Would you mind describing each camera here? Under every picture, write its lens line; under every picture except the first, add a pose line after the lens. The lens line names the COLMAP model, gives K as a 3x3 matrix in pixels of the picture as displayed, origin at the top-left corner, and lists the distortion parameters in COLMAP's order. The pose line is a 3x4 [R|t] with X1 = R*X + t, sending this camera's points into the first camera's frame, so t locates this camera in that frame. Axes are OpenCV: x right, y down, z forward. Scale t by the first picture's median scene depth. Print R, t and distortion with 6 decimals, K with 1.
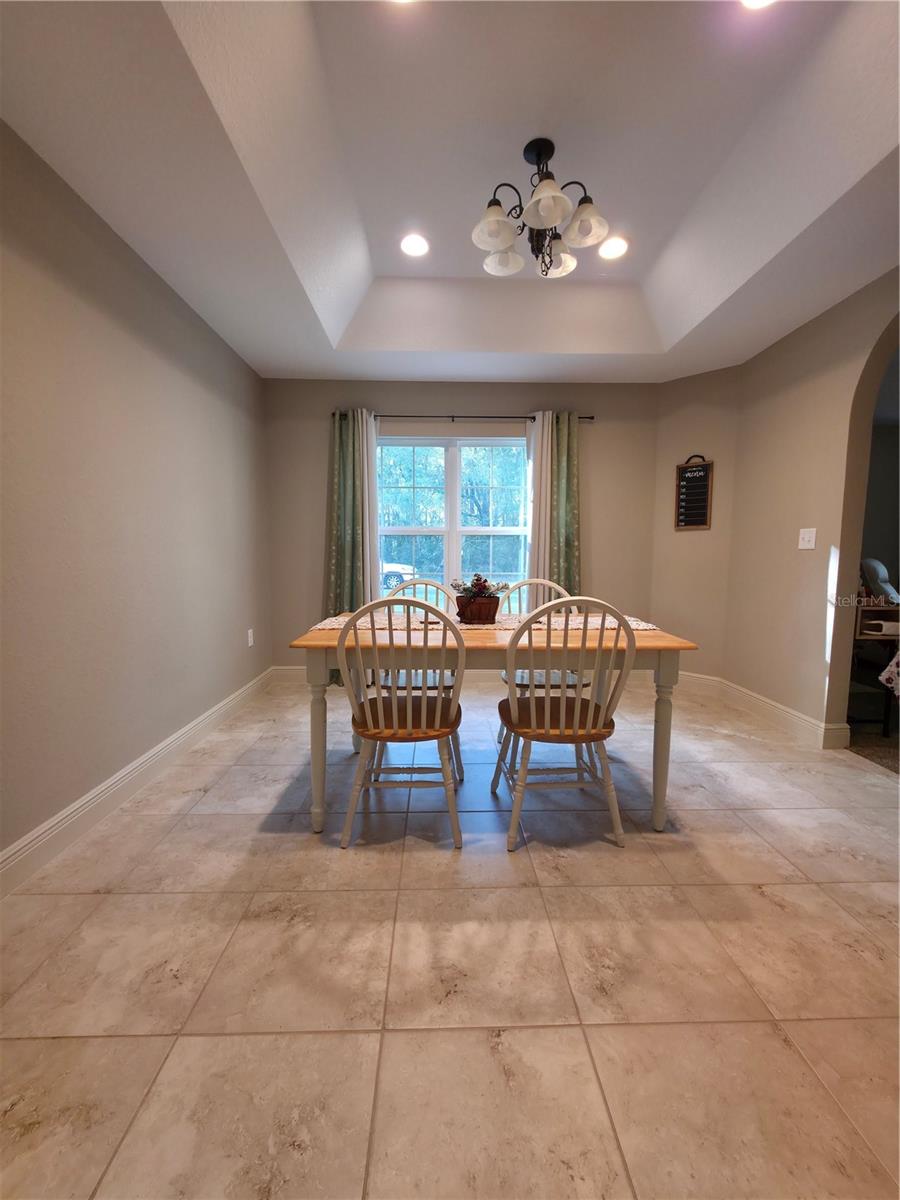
lens RADIAL K [[491.9, 0, 452.8], [0, 491.9, 598.5], [0, 0, 1]] dist [0.002166, -0.000692]
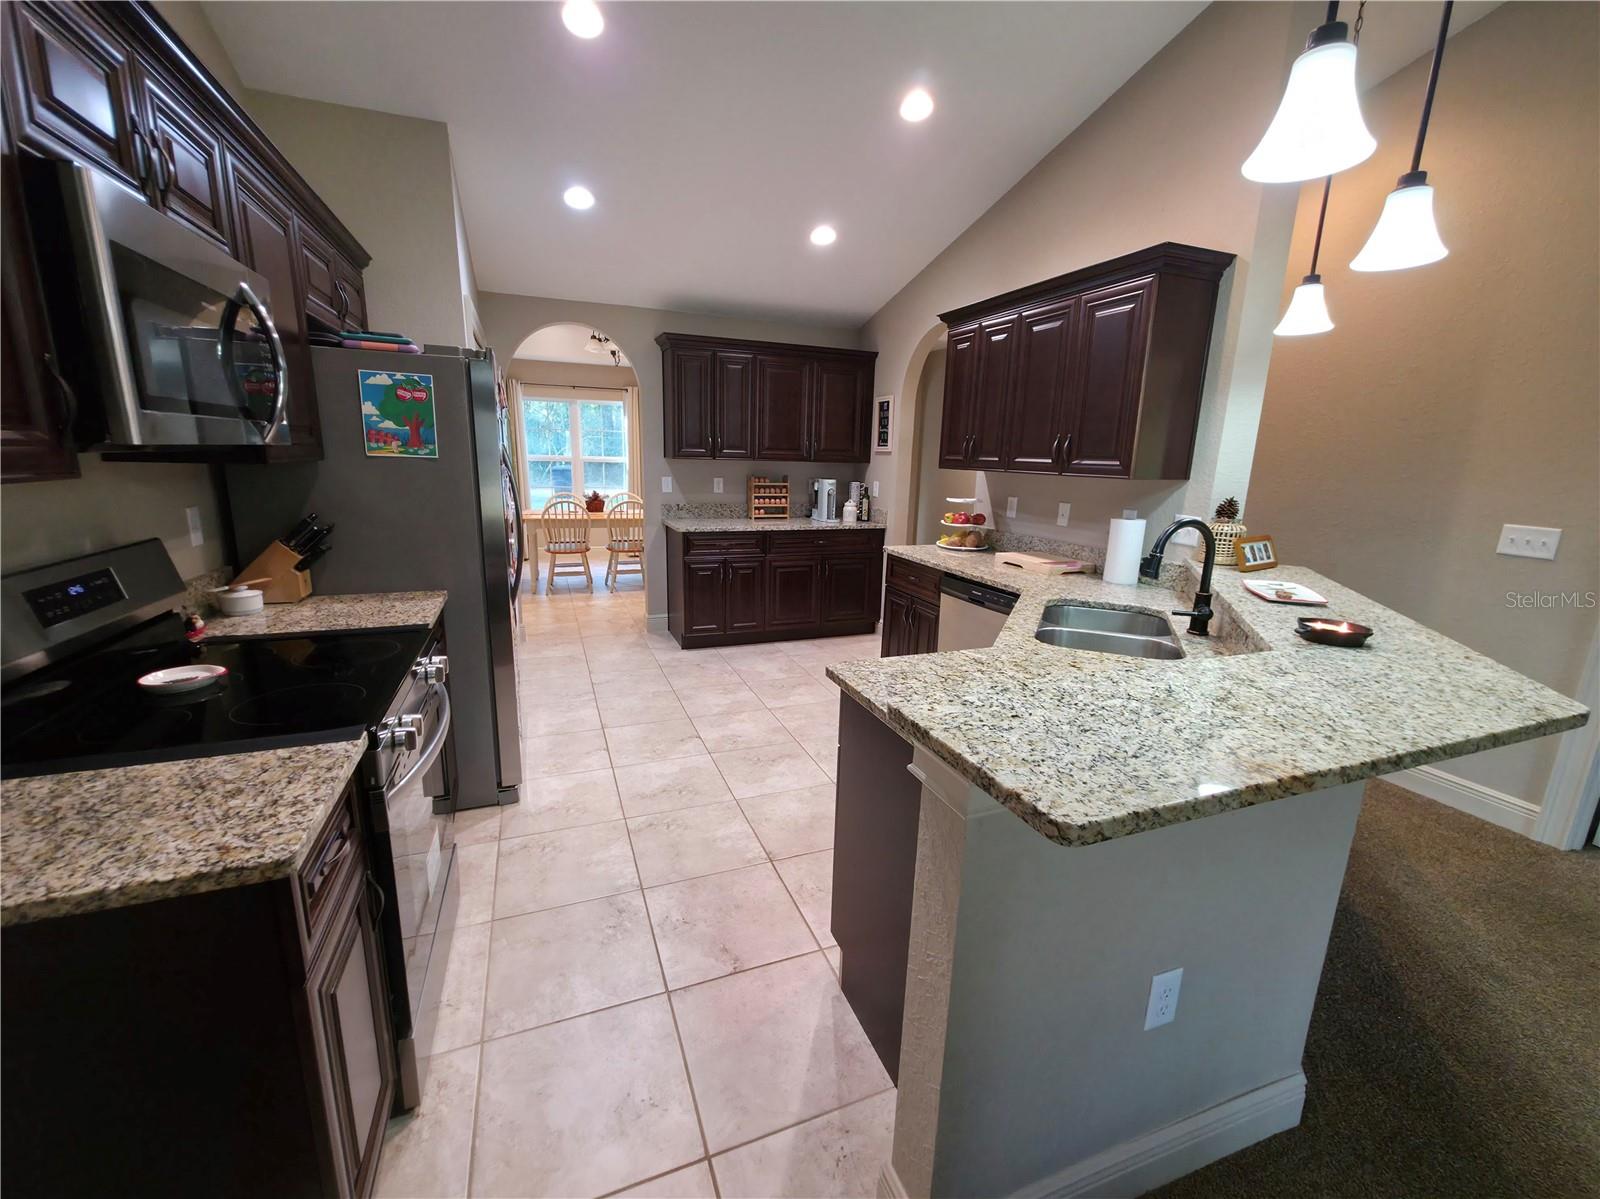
lens RADIAL K [[655.8, 0, 811.4], [0, 655.8, 599.4], [0, 0, 1]] dist [0.002166, -0.000692]
pose [[0.937255, -0.052852, 0.344616, -0.078787], [0.004916, 0.990348, 0.138515, 0.032324], [-0.348611, -0.128129, 0.928468, -2.181596]]
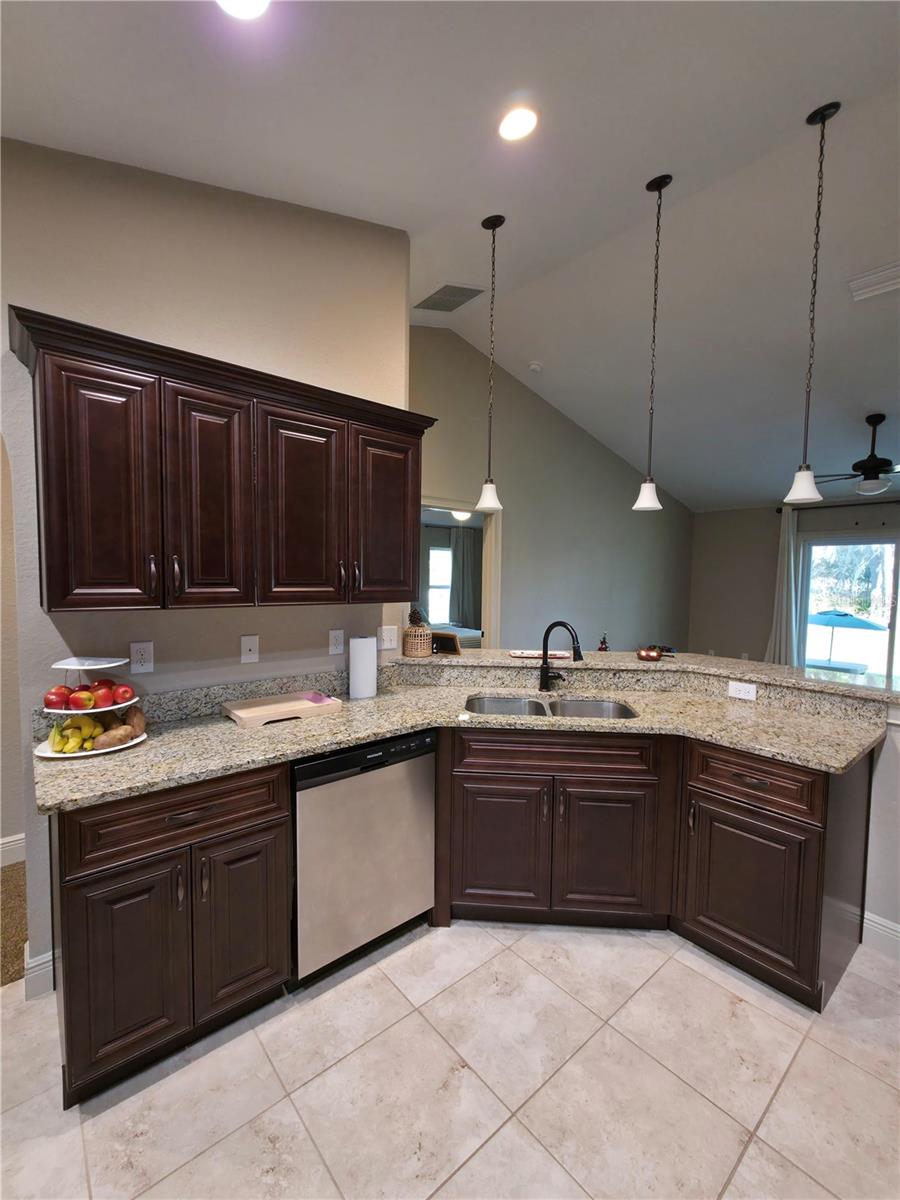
lens RADIAL K [[509.7, 0, 451.5], [0, 509.7, 606.6], [0, 0, 1]] dist [0.001065, -0.000283]
pose [[-0.623089, -0.059241, 0.779904, -0.018839], [0.052451, 0.991718, 0.117235, -0.118256], [-0.780390, 0.113954, -0.614822, -0.746661]]
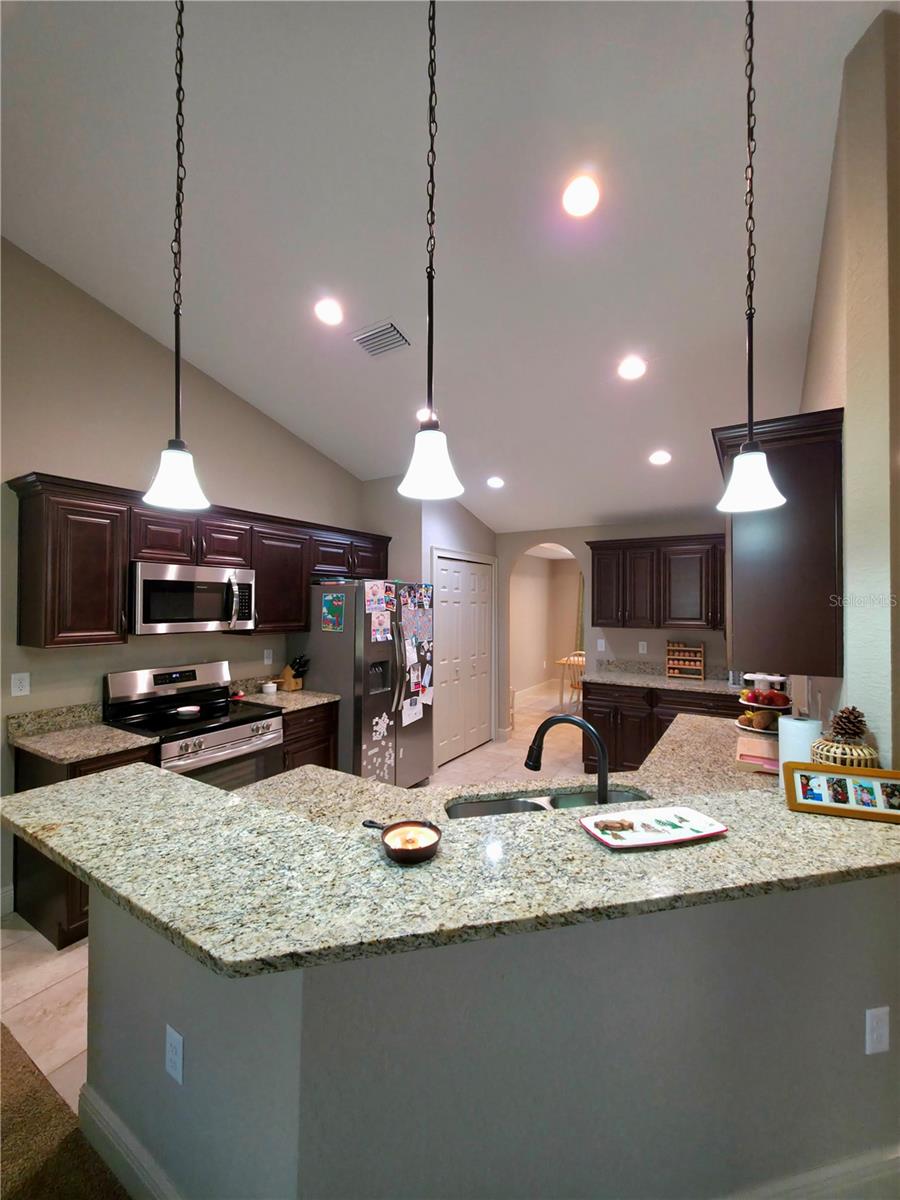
lens RADIAL K [[491.9, 0, 457.6], [0, 491.9, 594.4], [0, 0, 1]] dist [0.002166, -0.000692]
pose [[0.839496, -0.004464, -0.543347, 0.874149], [-0.052948, 0.994535, -0.089979, -0.038088], [0.540779, 0.104306, 0.834672, -2.163868]]
